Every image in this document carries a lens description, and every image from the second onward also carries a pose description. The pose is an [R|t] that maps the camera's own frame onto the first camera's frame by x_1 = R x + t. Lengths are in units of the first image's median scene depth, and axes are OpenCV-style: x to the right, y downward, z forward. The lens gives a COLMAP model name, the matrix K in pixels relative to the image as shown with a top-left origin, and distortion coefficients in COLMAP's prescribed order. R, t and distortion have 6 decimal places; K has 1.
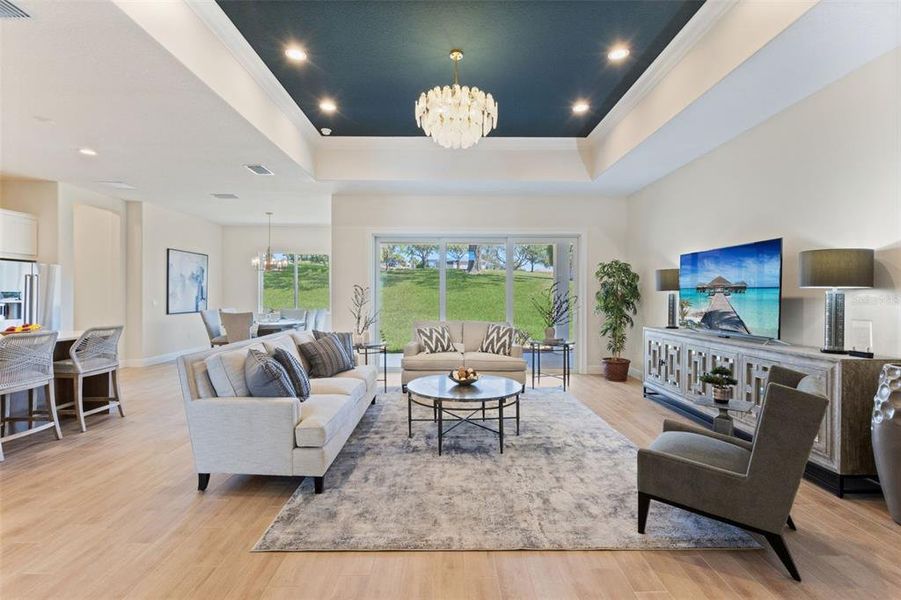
lens RADIAL K [[412.3, 0, 455.1], [0, 412.3, 296.7], [0, 0, 1]] dist [-0.002168, 0.001653]
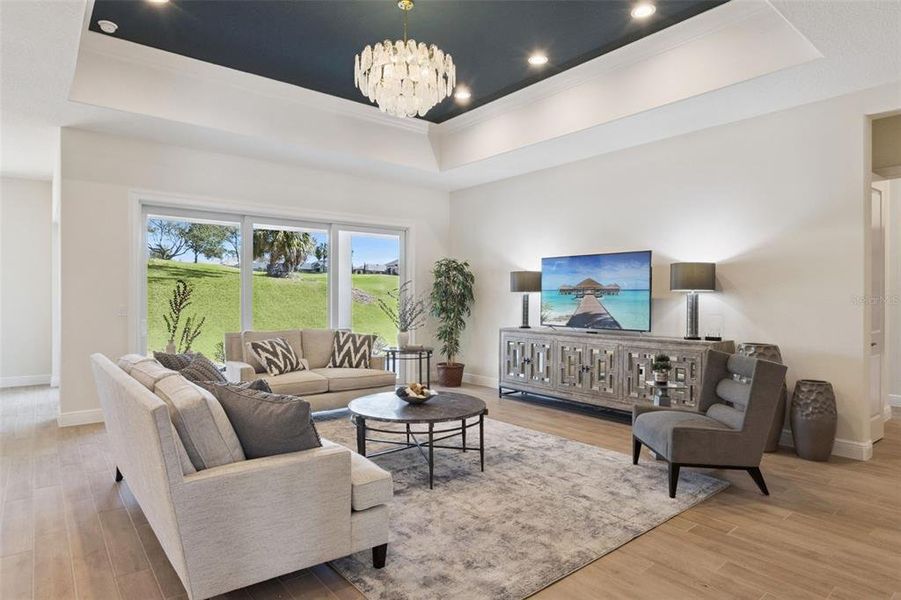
lens RADIAL K [[506.6, 0, 449.8], [0, 506.6, 297.5], [0, 0, 1]] dist [-0.008086, -0.003779]
pose [[0.782687, -0.002572, 0.622410, -0.494863], [0.001697, 0.999997, 0.001997, -0.002624], [-0.622413, -0.000507, 0.782689, 0.138126]]
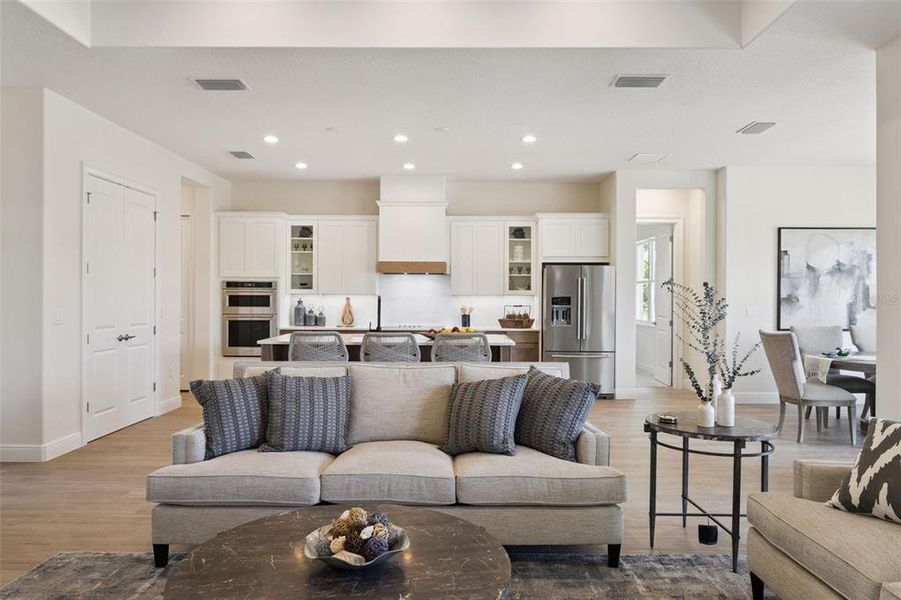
lens RADIAL K [[601.8, 0, 458.2], [0, 601.8, 295.2], [0, 0, 1]] dist [-0.016866, 0.004825]
pose [[-0.021747, -0.006879, -0.999740, 0.454143], [-0.007371, 0.999950, -0.006720, -0.004150], [0.999736, 0.007222, -0.021796, 0.987722]]
